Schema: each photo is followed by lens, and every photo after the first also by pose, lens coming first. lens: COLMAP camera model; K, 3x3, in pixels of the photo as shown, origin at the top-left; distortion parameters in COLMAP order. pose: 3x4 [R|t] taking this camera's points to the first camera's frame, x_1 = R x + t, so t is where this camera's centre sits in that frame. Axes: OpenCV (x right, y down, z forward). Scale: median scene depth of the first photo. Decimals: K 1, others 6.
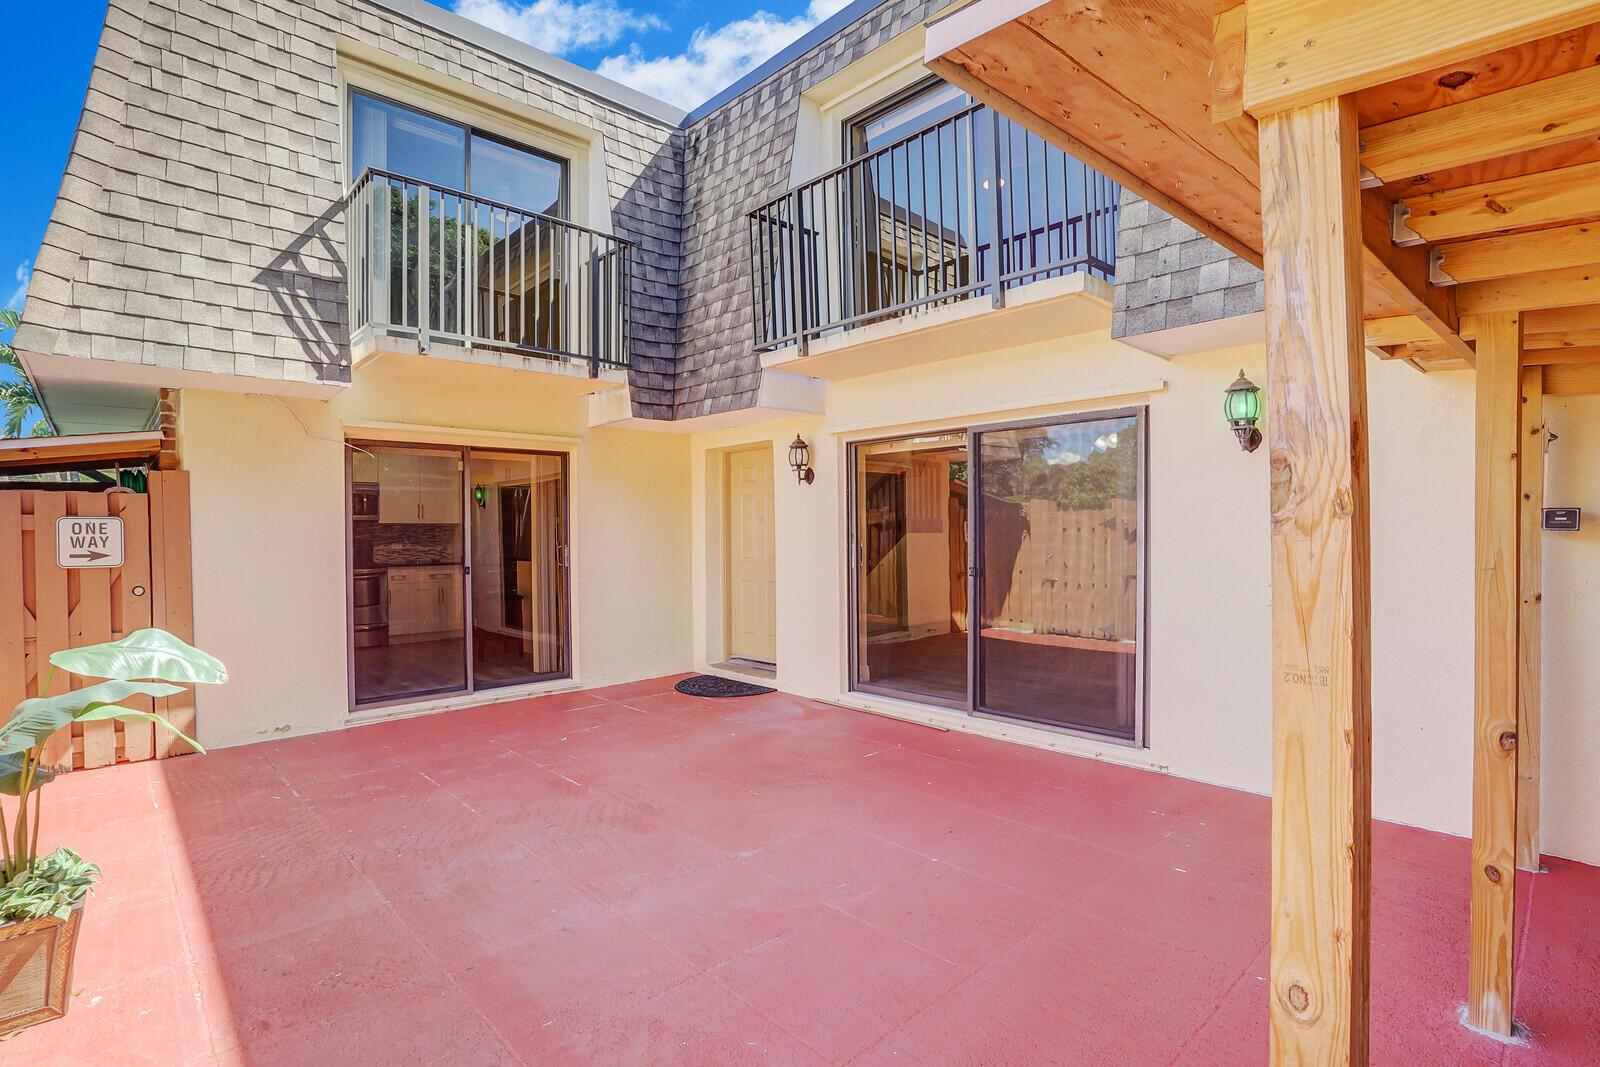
lens RADIAL K [[782.1, 0, 771.0], [0, 782.1, 530.2], [0, 0, 1]] dist [-0.001721, 0.000077]
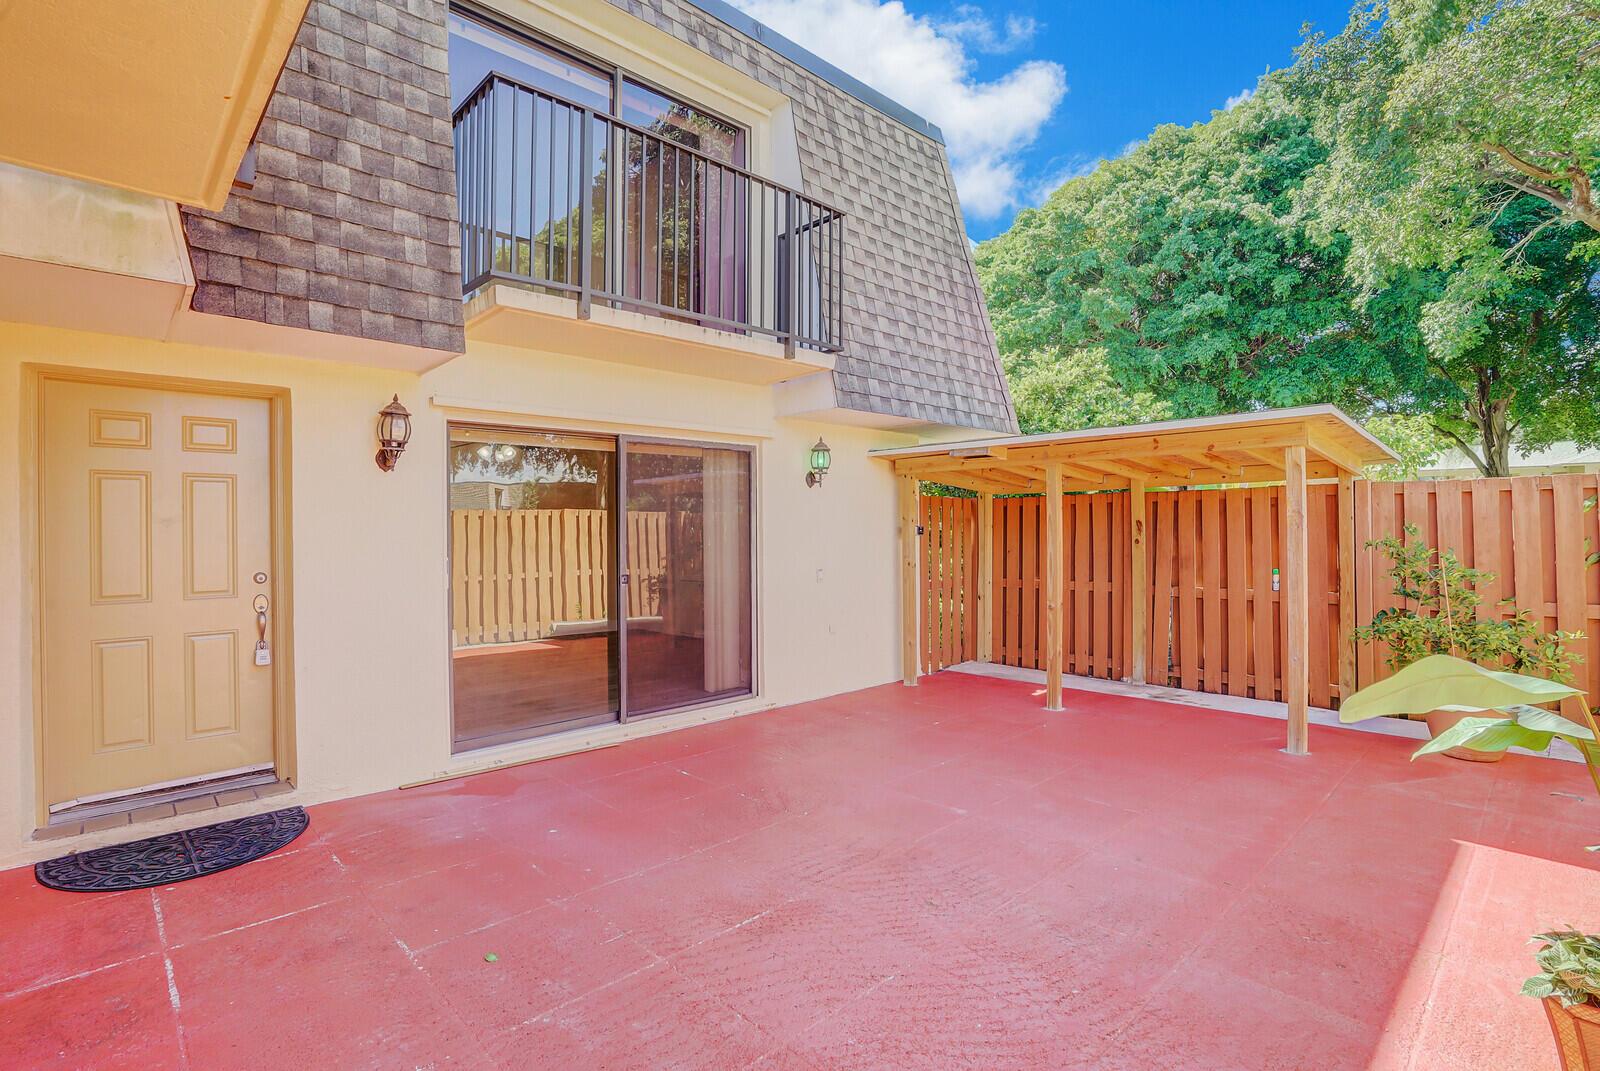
lens RADIAL K [[755.4, 0, 800.0], [0, 755.4, 535.5], [0, 0, 1]] dist [-0.039594, 0.000426]
pose [[-0.028350, 0.005287, 0.999584, -0.733972], [0.011427, 0.999922, -0.004965, 0.004188], [-0.999533, 0.011282, -0.028408, 0.812458]]
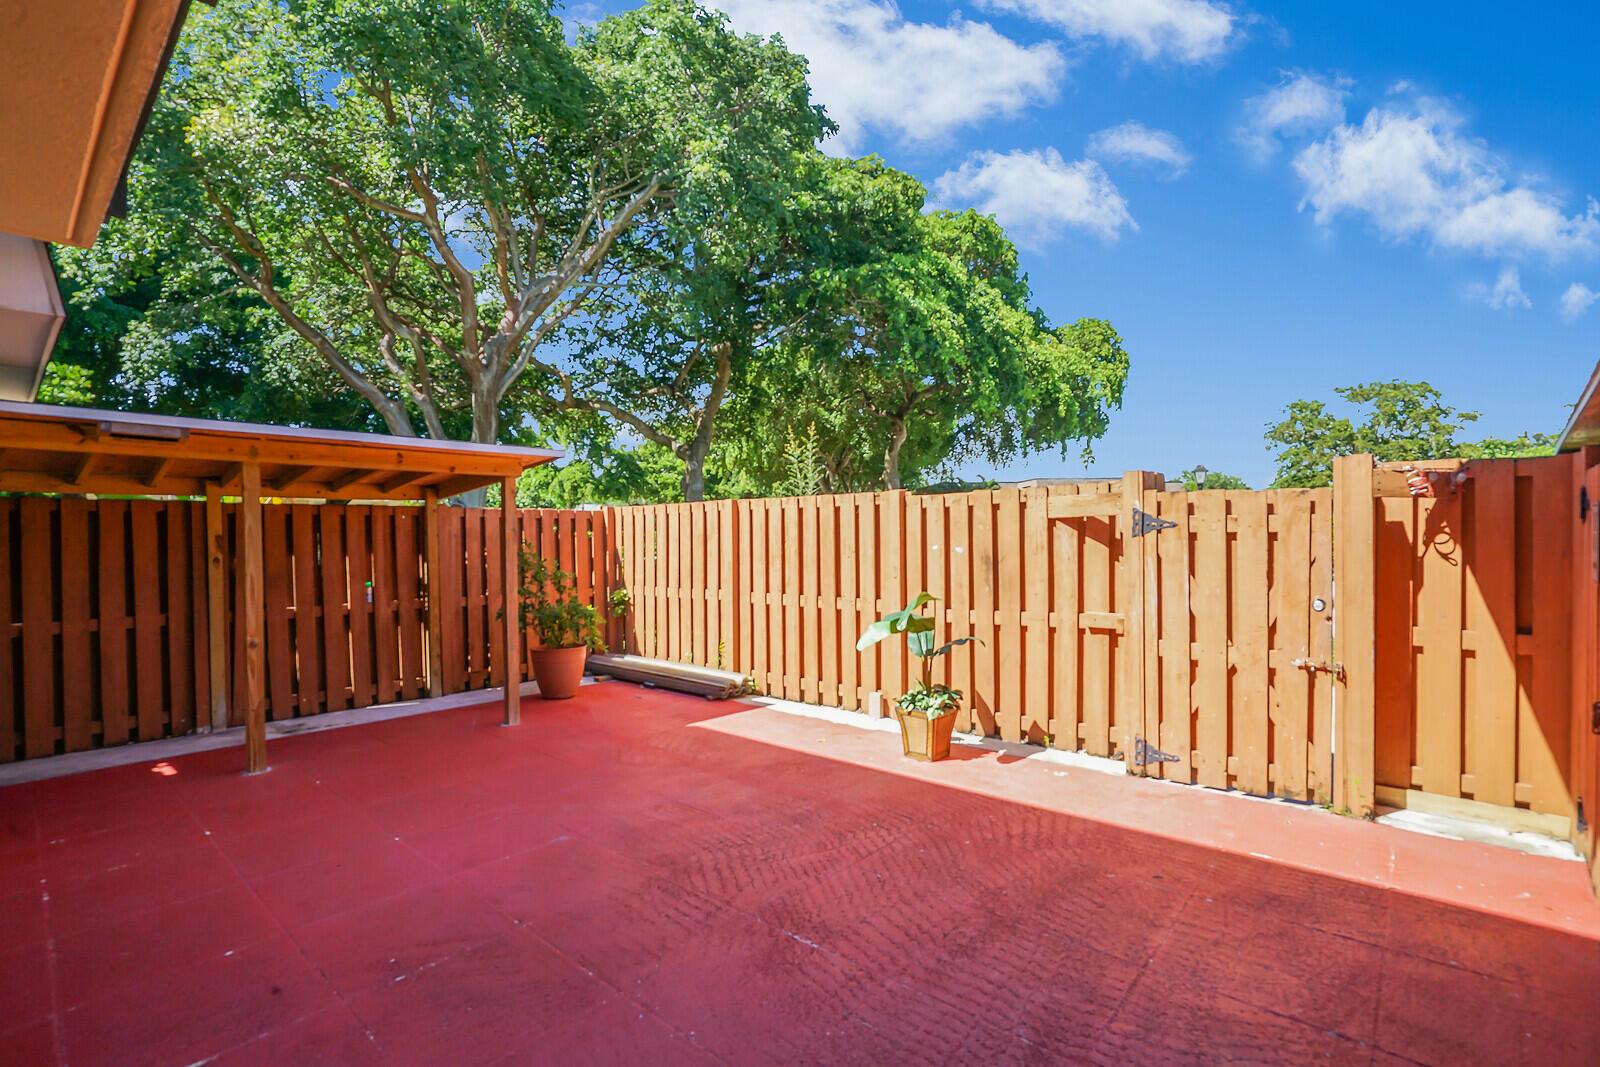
lens RADIAL K [[744.3, 0, 780.2], [0, 744.3, 547.8], [0, 0, 1]] dist [-0.031394, 0.000149]
pose [[-0.994803, 0.021971, -0.099422, -0.154858], [0.020740, 0.999695, 0.013400, -0.000811], [0.099686, 0.011269, -0.994955, 1.321225]]
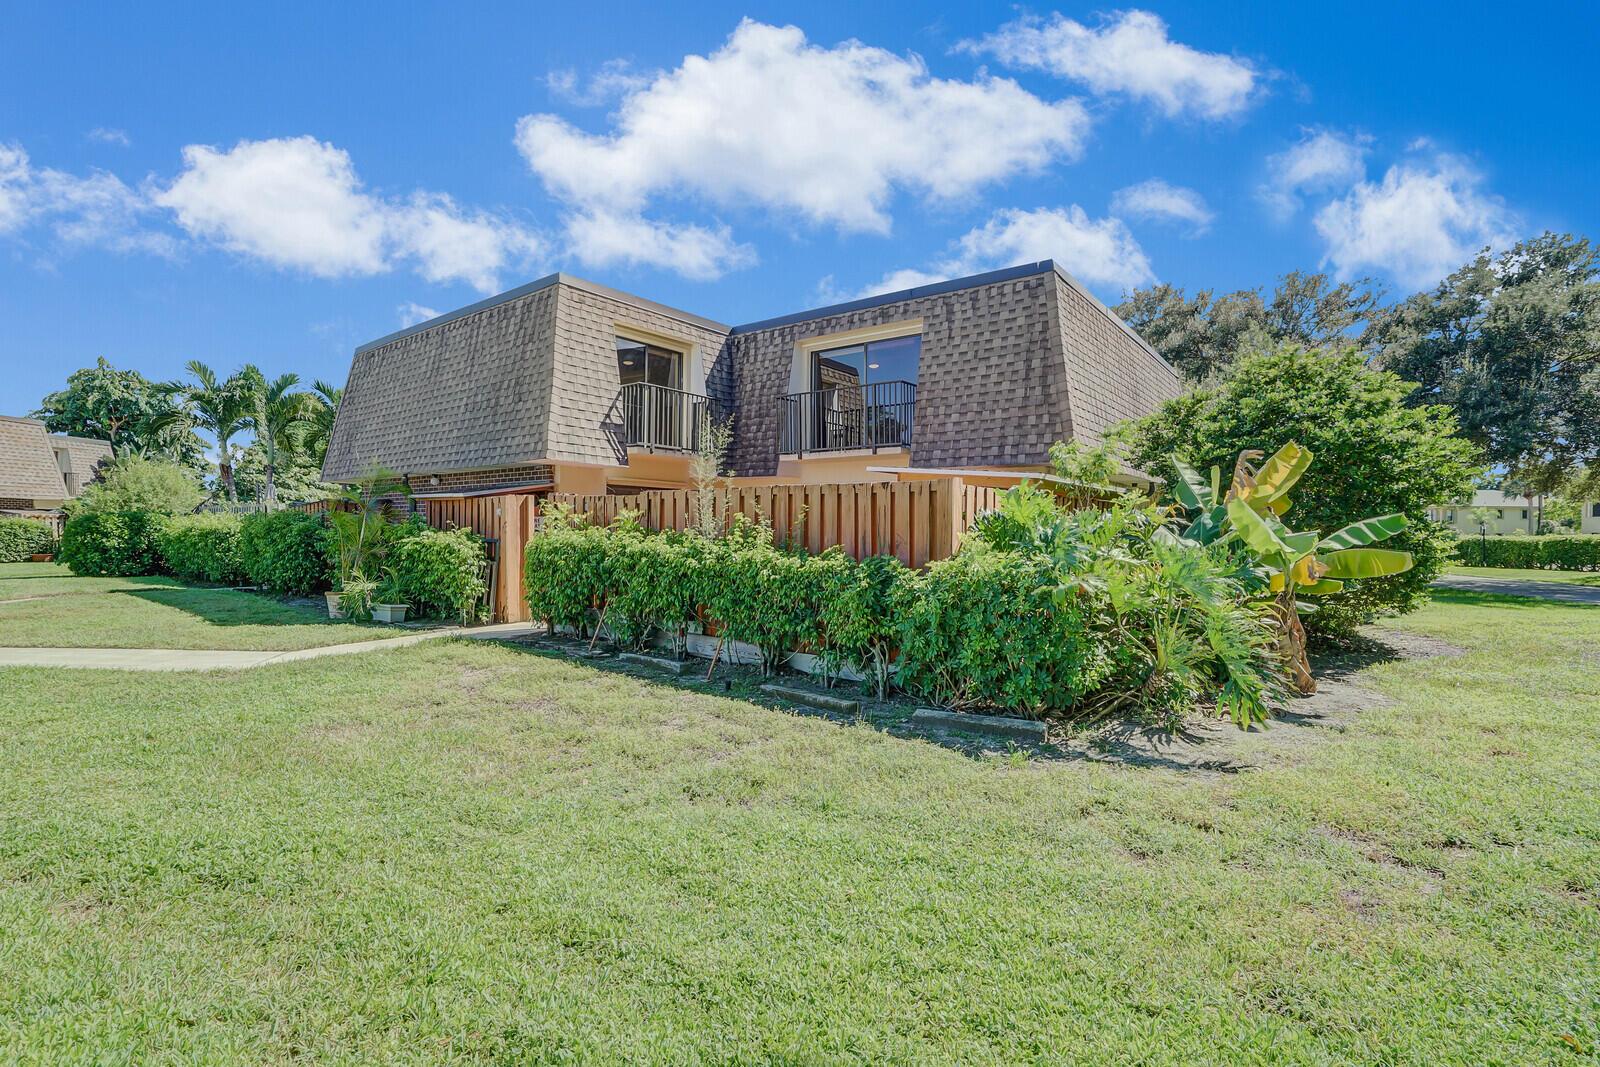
lens RADIAL K [[782.1, 0, 771.0], [0, 782.1, 530.2], [0, 0, 1]] dist [-0.001721, 0.000077]
pose [[0.987020, 0.020679, 0.159259, -0.459326], [-0.020181, 0.999785, -0.004745, 0.022550], [-0.159323, 0.001470, 0.987225, -1.517049]]
